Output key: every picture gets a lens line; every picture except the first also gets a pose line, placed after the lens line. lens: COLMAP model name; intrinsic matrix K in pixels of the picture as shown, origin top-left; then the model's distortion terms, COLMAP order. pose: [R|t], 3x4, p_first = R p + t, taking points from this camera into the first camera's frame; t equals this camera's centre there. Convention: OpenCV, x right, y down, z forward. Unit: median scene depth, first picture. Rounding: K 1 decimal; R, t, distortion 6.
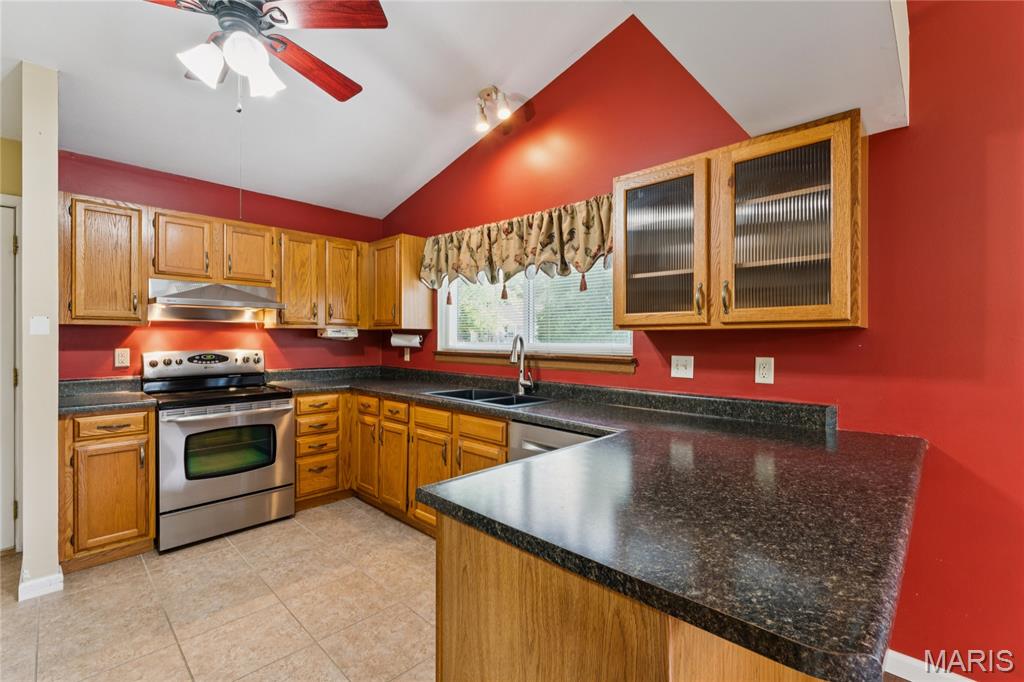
lens RADIAL K [[451.0, 0, 510.3], [0, 451.0, 343.1], [0, 0, 1]] dist [-0.003814, 0.000859]
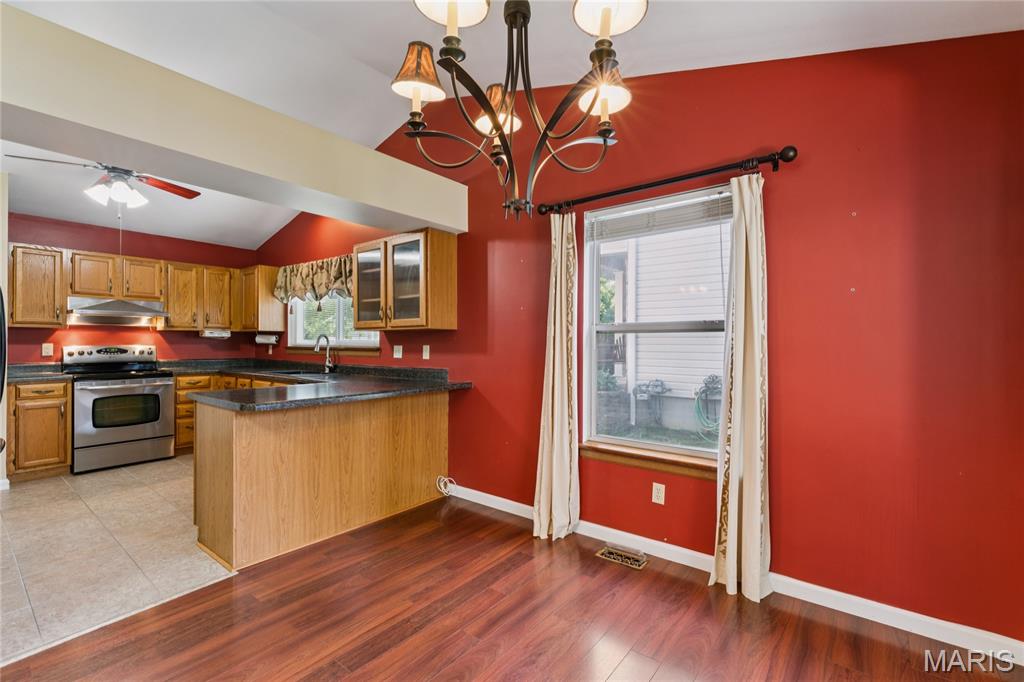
lens RADIAL K [[451.0, 0, 508.3], [0, 451.0, 343.8], [0, 0, 1]] dist [-0.003814, 0.000859]
pose [[0.994969, -0.001390, 0.100169, 0.489372], [0.002296, 0.999958, -0.008925, 0.029506], [-0.100153, 0.009110, 0.994930, -0.613850]]
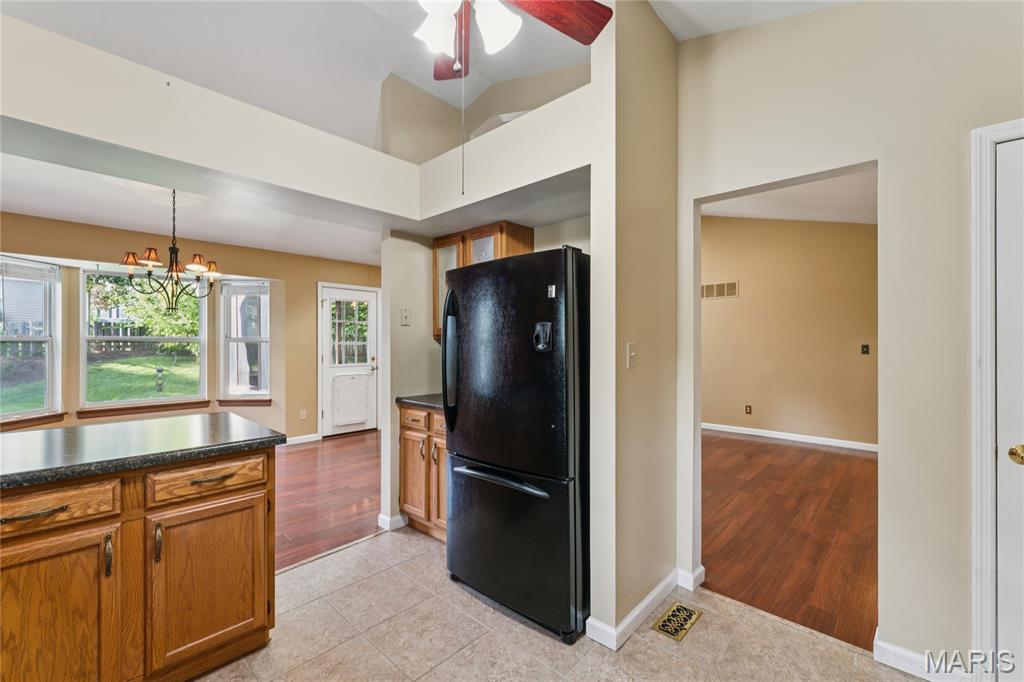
lens RADIAL K [[435.7, 0, 512.3], [0, 435.7, 338.1], [0, 0, 1]] dist [0.001401, 0.000330]
pose [[-0.999720, -0.008130, -0.022203, -0.384672], [-0.008147, 0.999967, 0.000655, -0.020428], [0.022197, 0.000836, -0.999753, 1.006663]]
